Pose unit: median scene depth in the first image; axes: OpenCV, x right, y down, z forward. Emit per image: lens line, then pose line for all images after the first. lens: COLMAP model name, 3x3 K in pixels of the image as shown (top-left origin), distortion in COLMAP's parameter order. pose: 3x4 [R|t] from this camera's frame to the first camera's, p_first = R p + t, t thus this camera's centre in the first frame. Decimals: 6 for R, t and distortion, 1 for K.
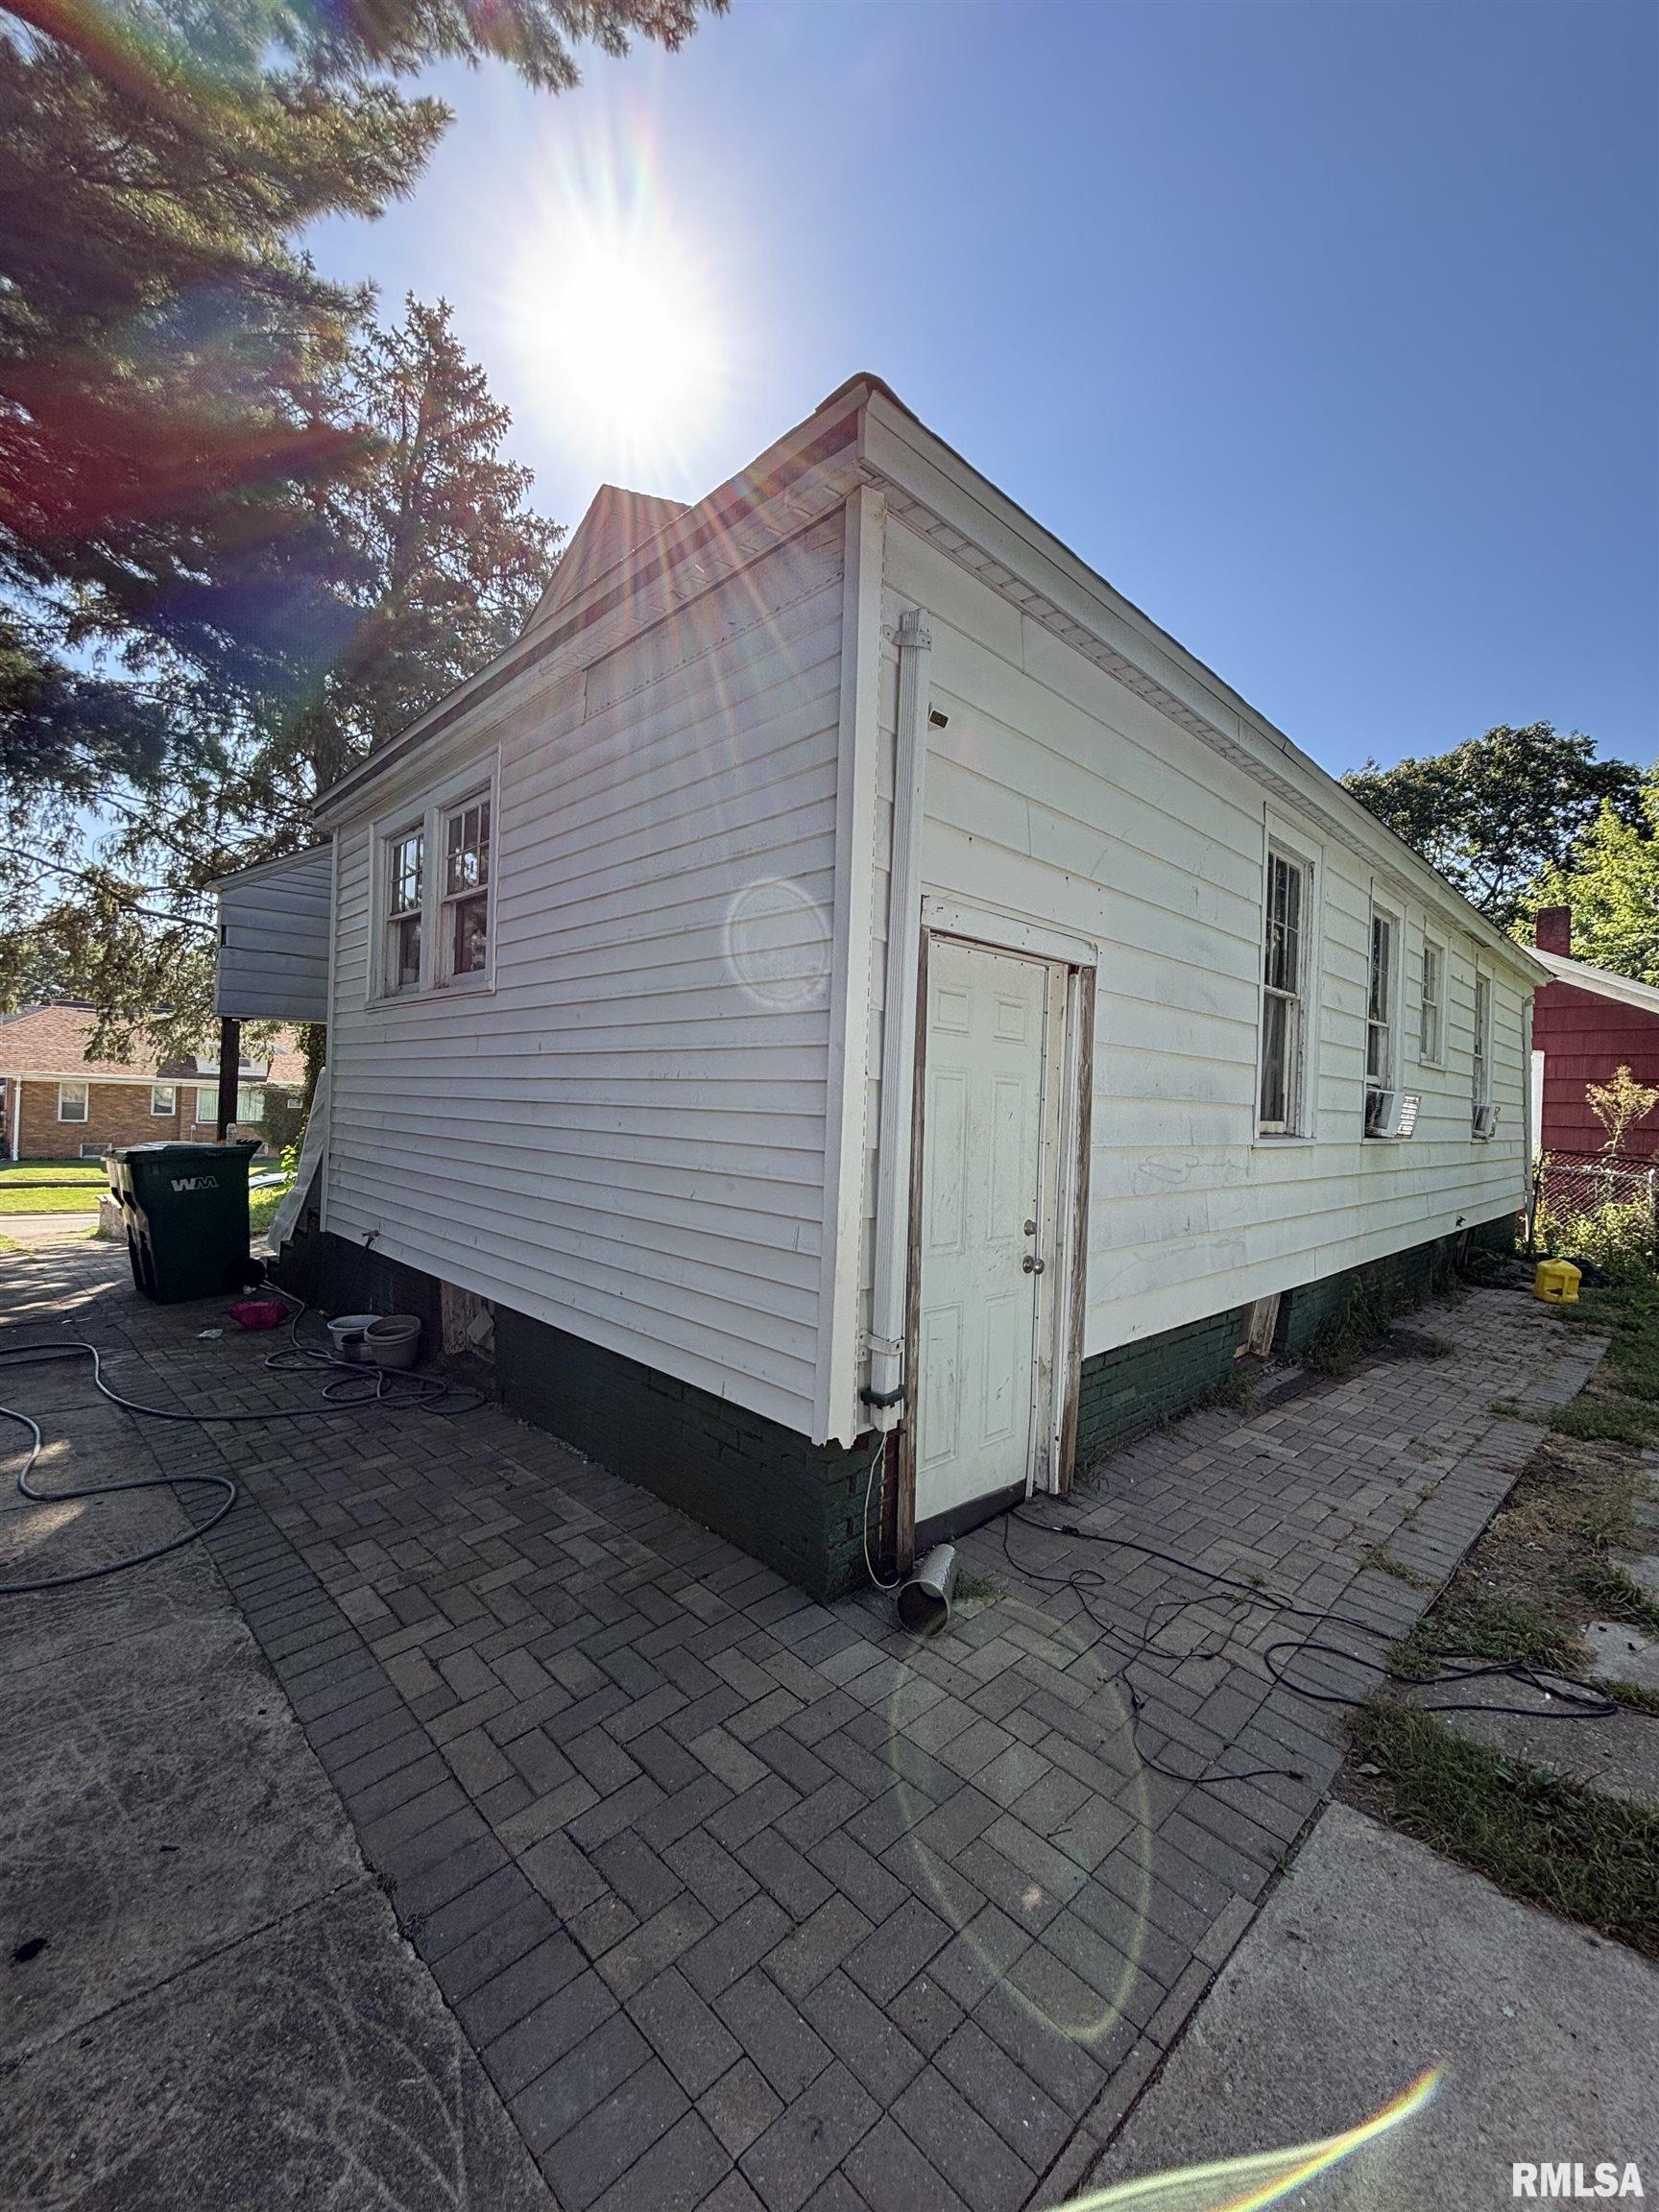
lens RADIAL K [[886.5, 0, 832.7], [0, 886.5, 1113.3], [0, 0, 1]] dist [0.004360, -0.000834]
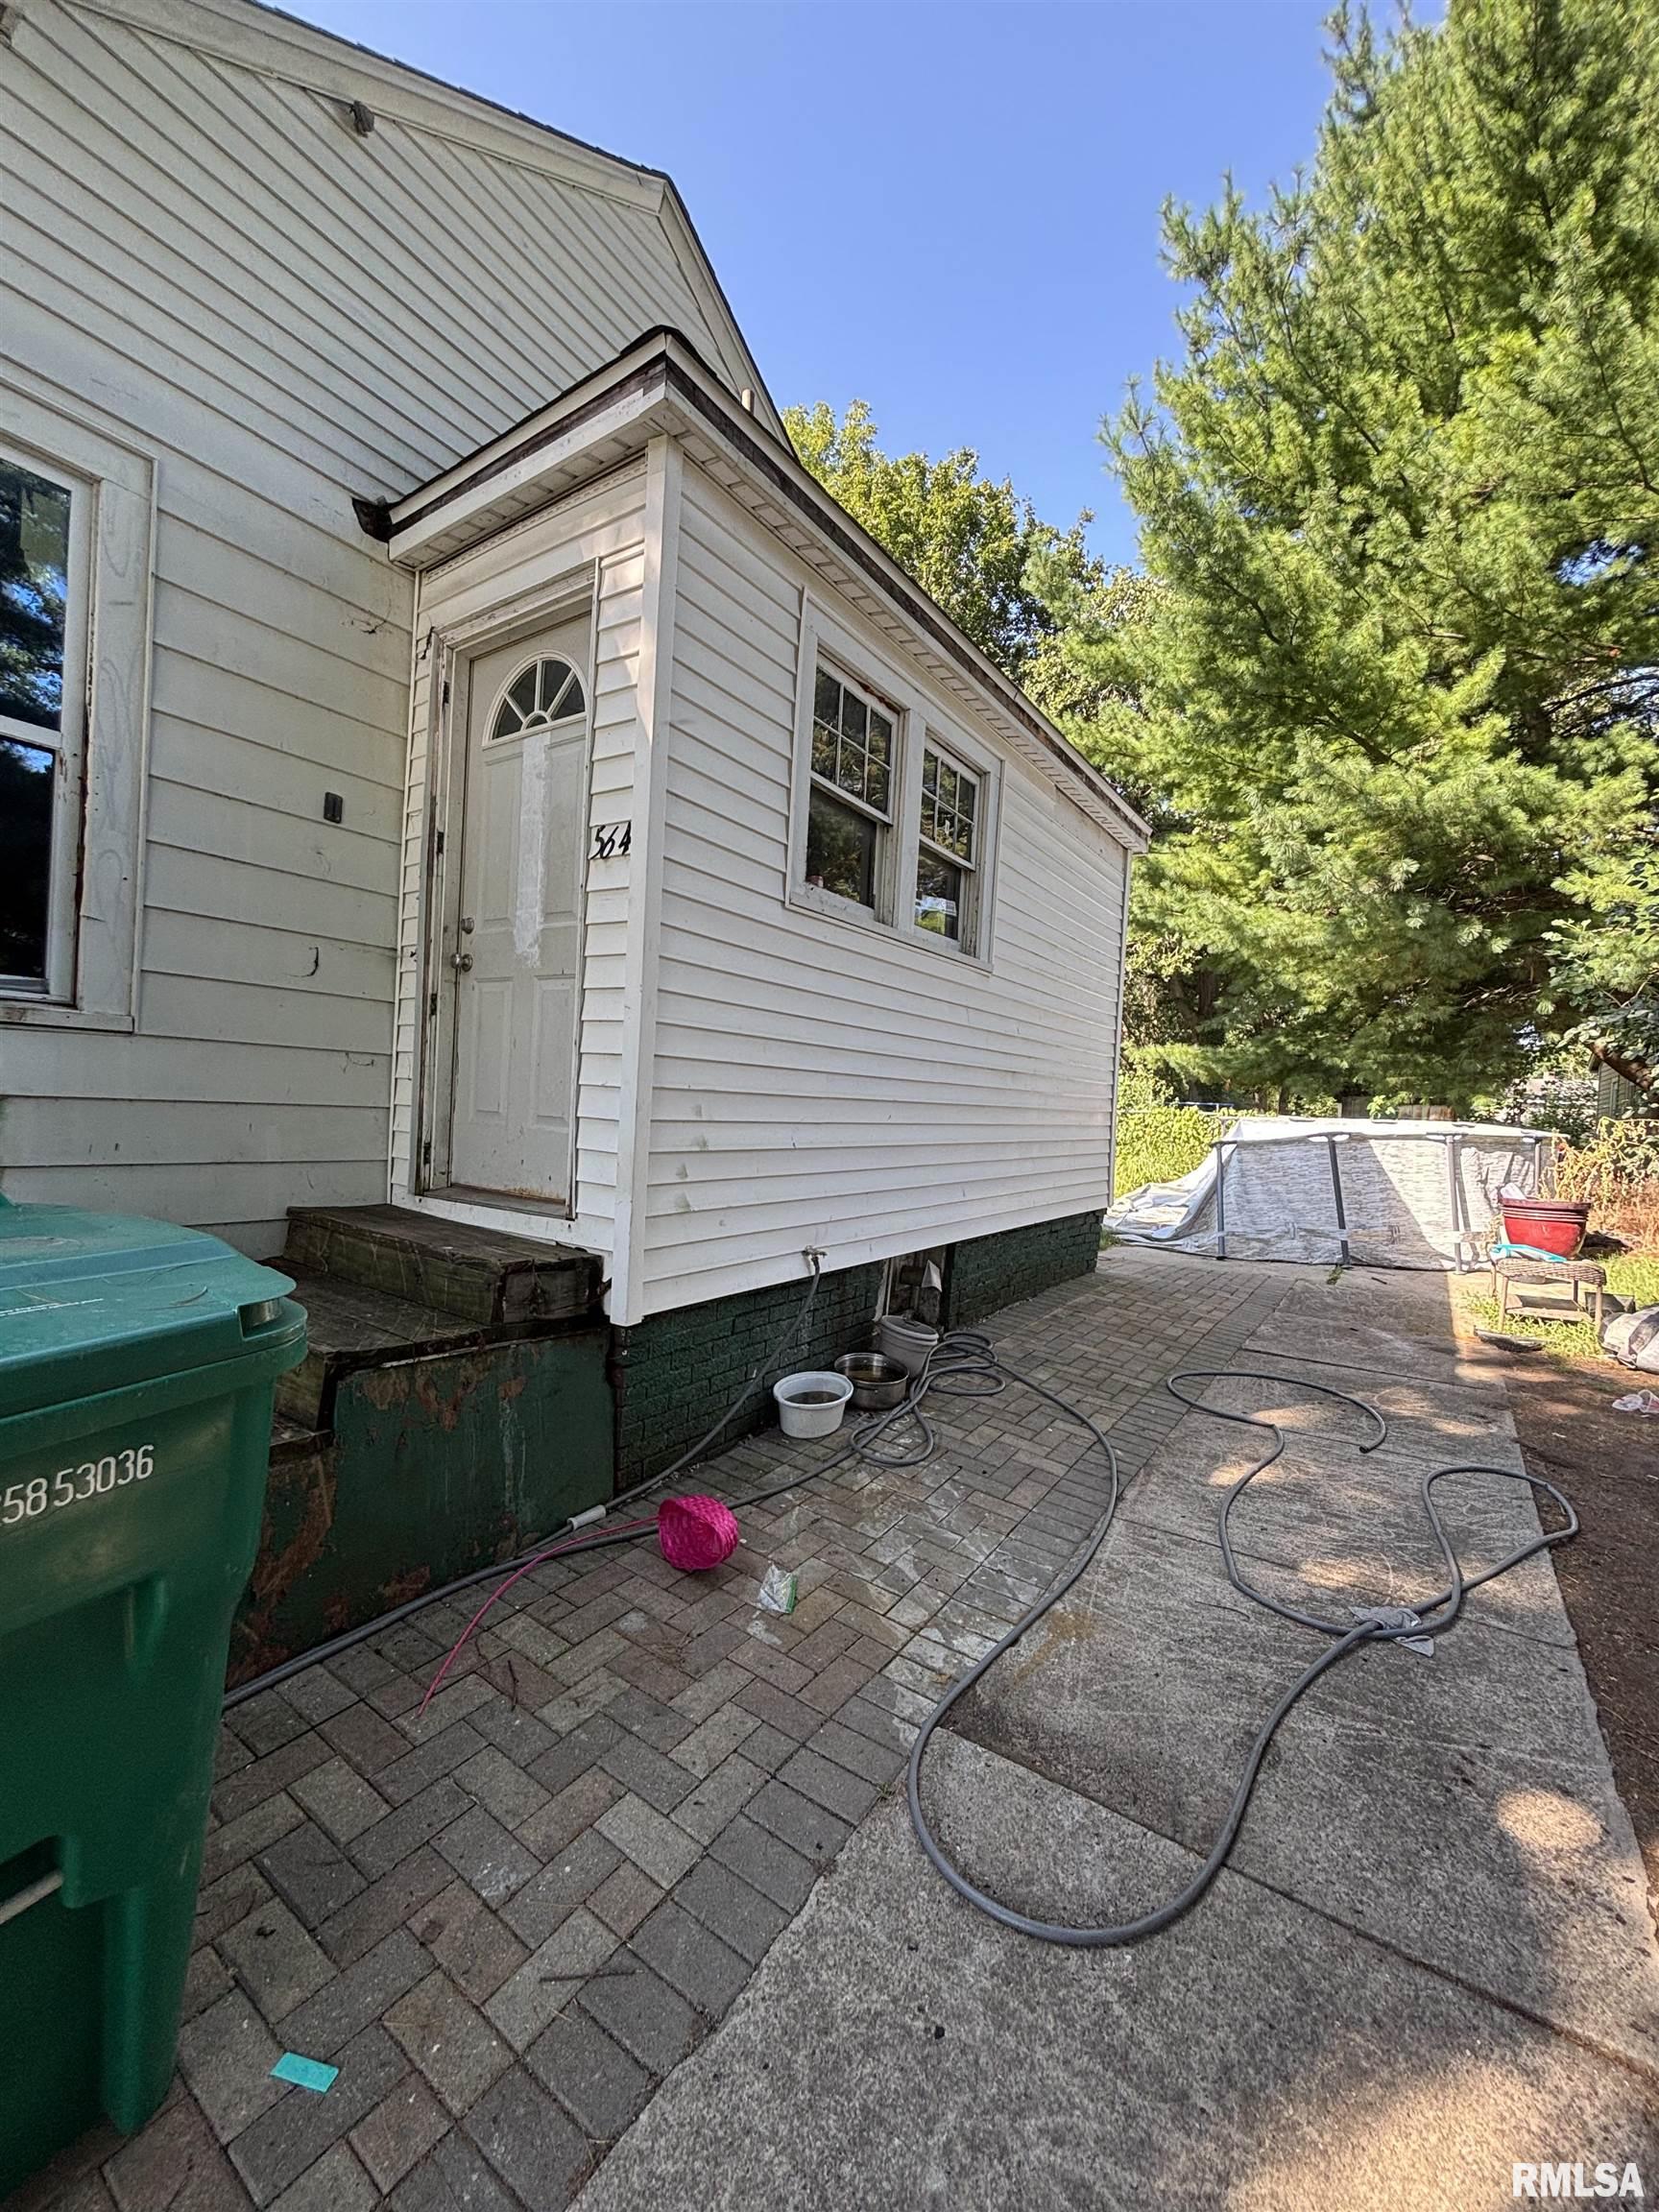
lens RADIAL K [[886.5, 0, 839.4], [0, 886.5, 1104.7], [0, 0, 1]] dist [0.004360, -0.000834]
pose [[-0.195300, -0.066145, 0.978510, -1.612721], [-0.066021, 0.996347, 0.054174, -0.017236], [-0.978519, -0.054022, -0.198953, 1.547648]]
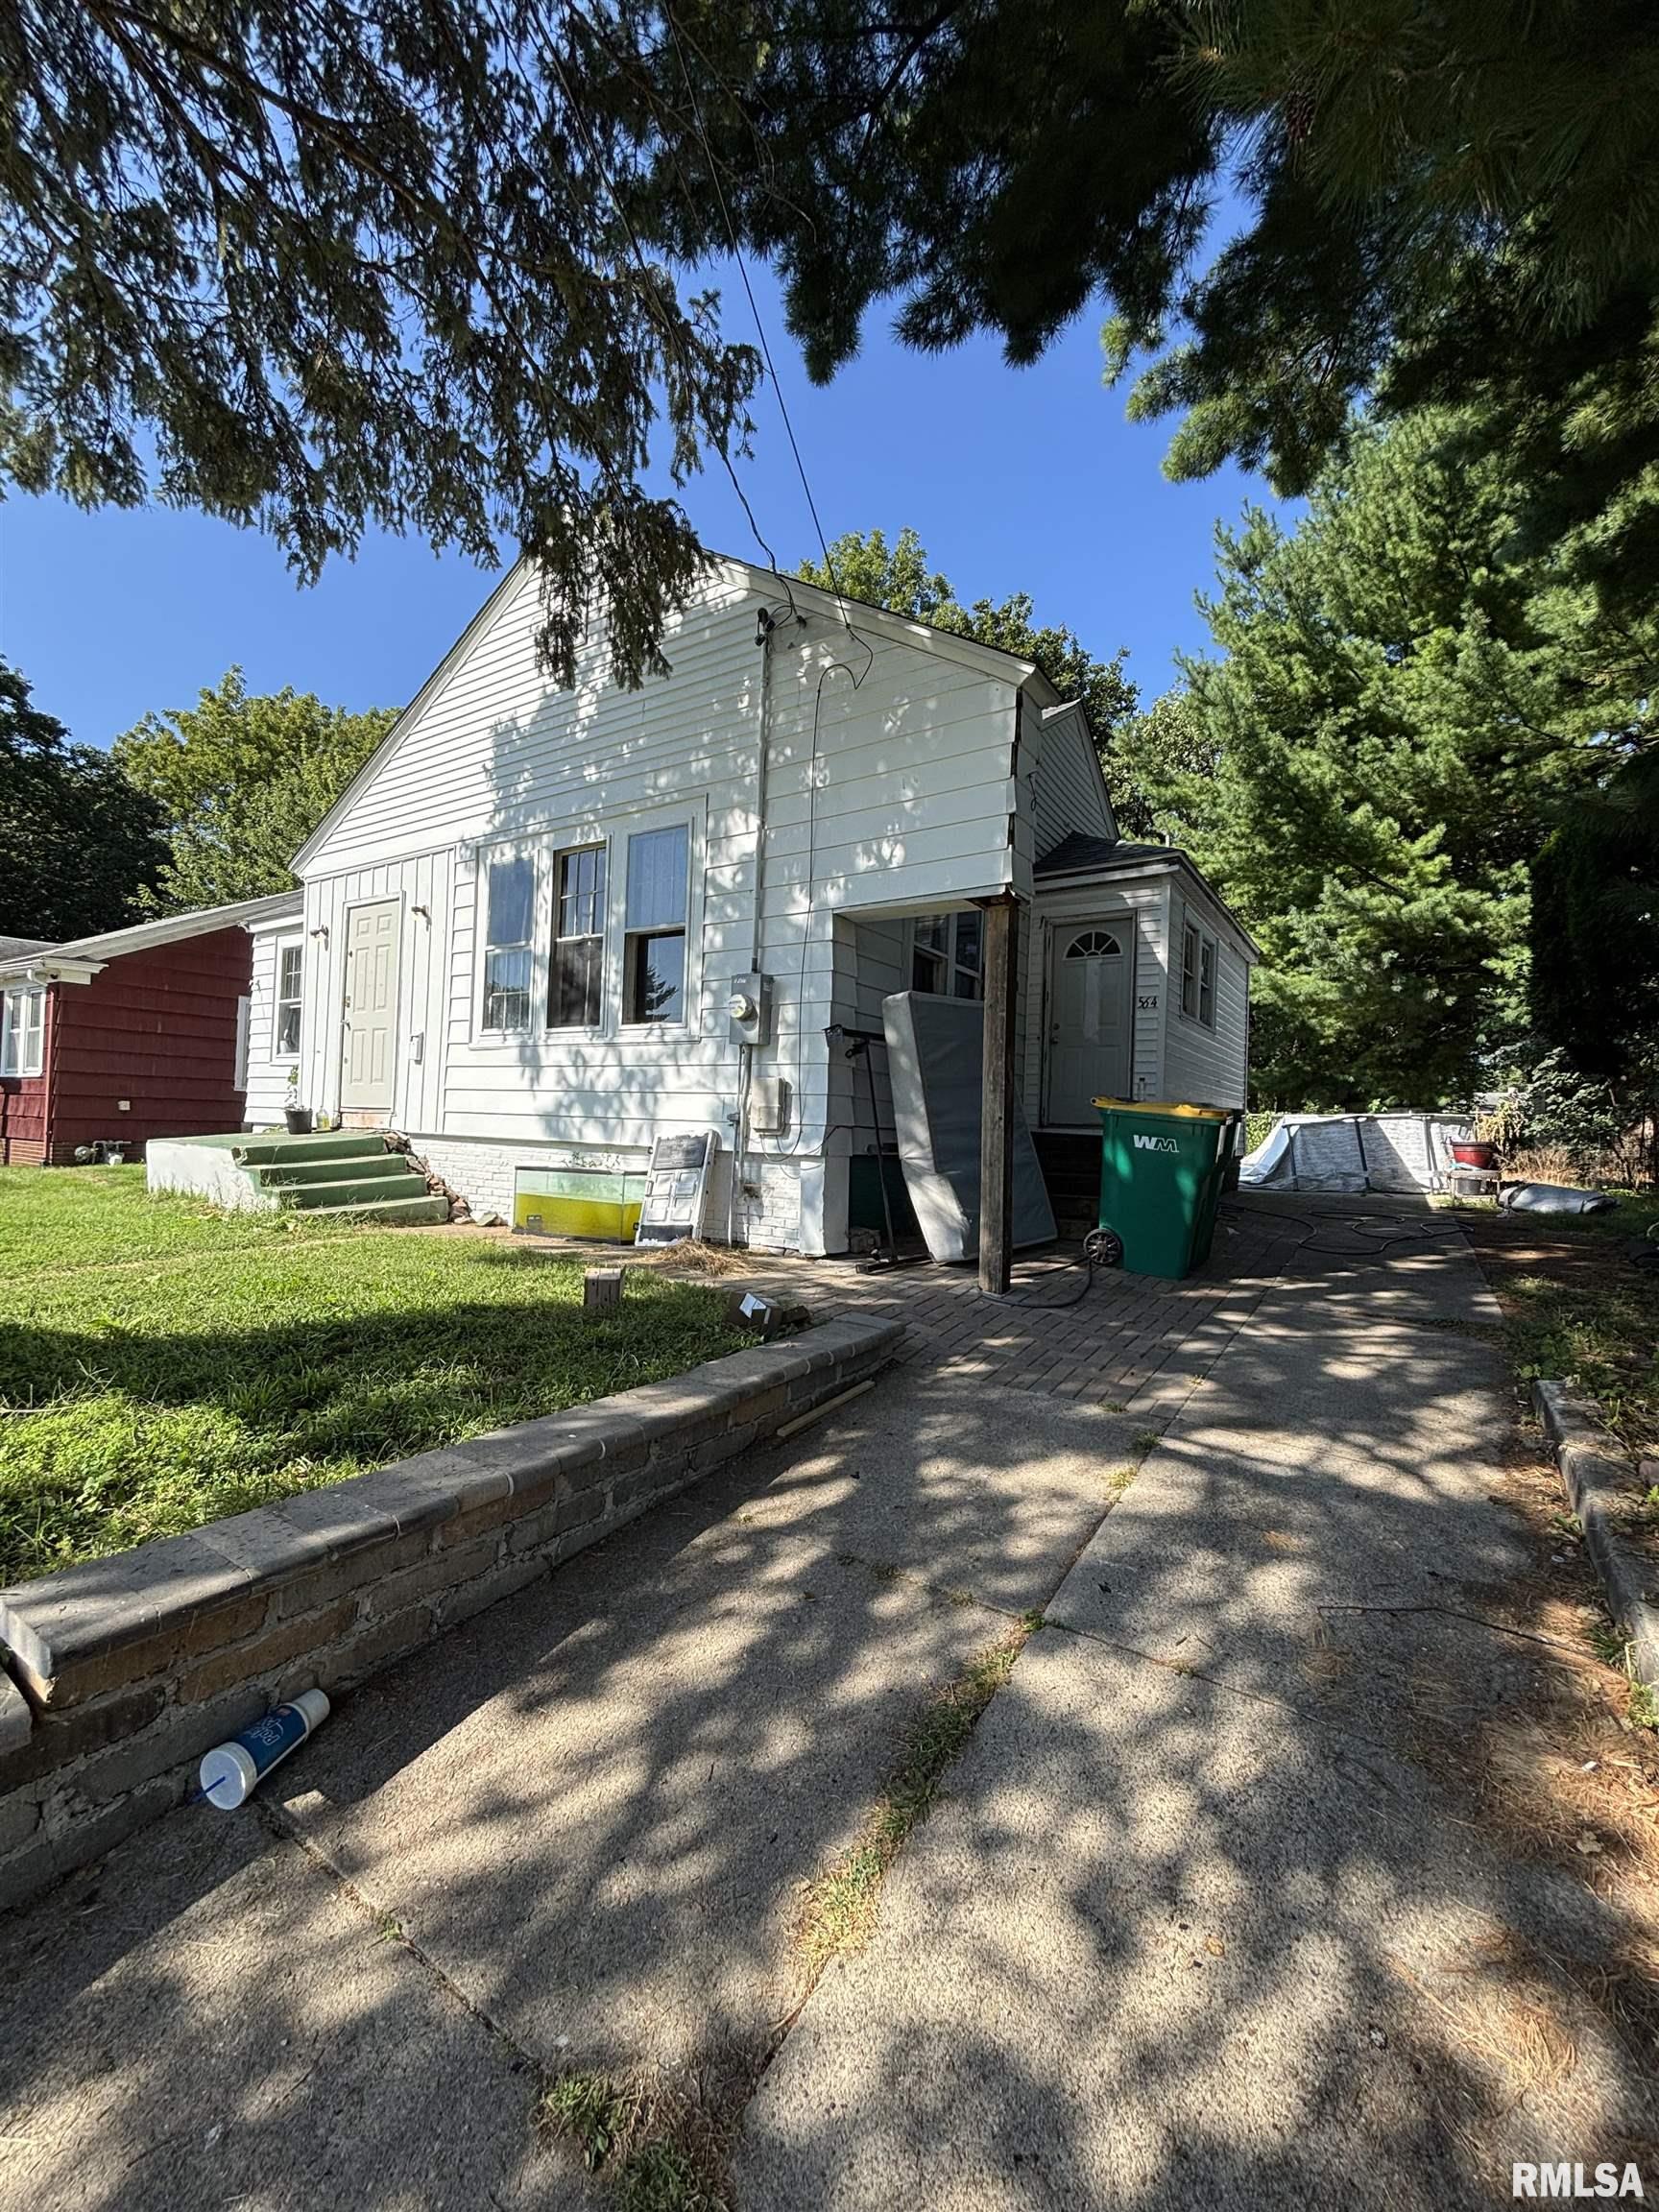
lens RADIAL K [[886.5, 0, 844.0], [0, 886.5, 1108.3], [0, 0, 1]] dist [0.004360, -0.000834]
pose [[-0.221763, -0.034566, 0.974488, -2.860848], [-0.048309, 0.998534, 0.024425, 0.065303], [-0.973903, -0.041660, -0.223107, 2.839888]]
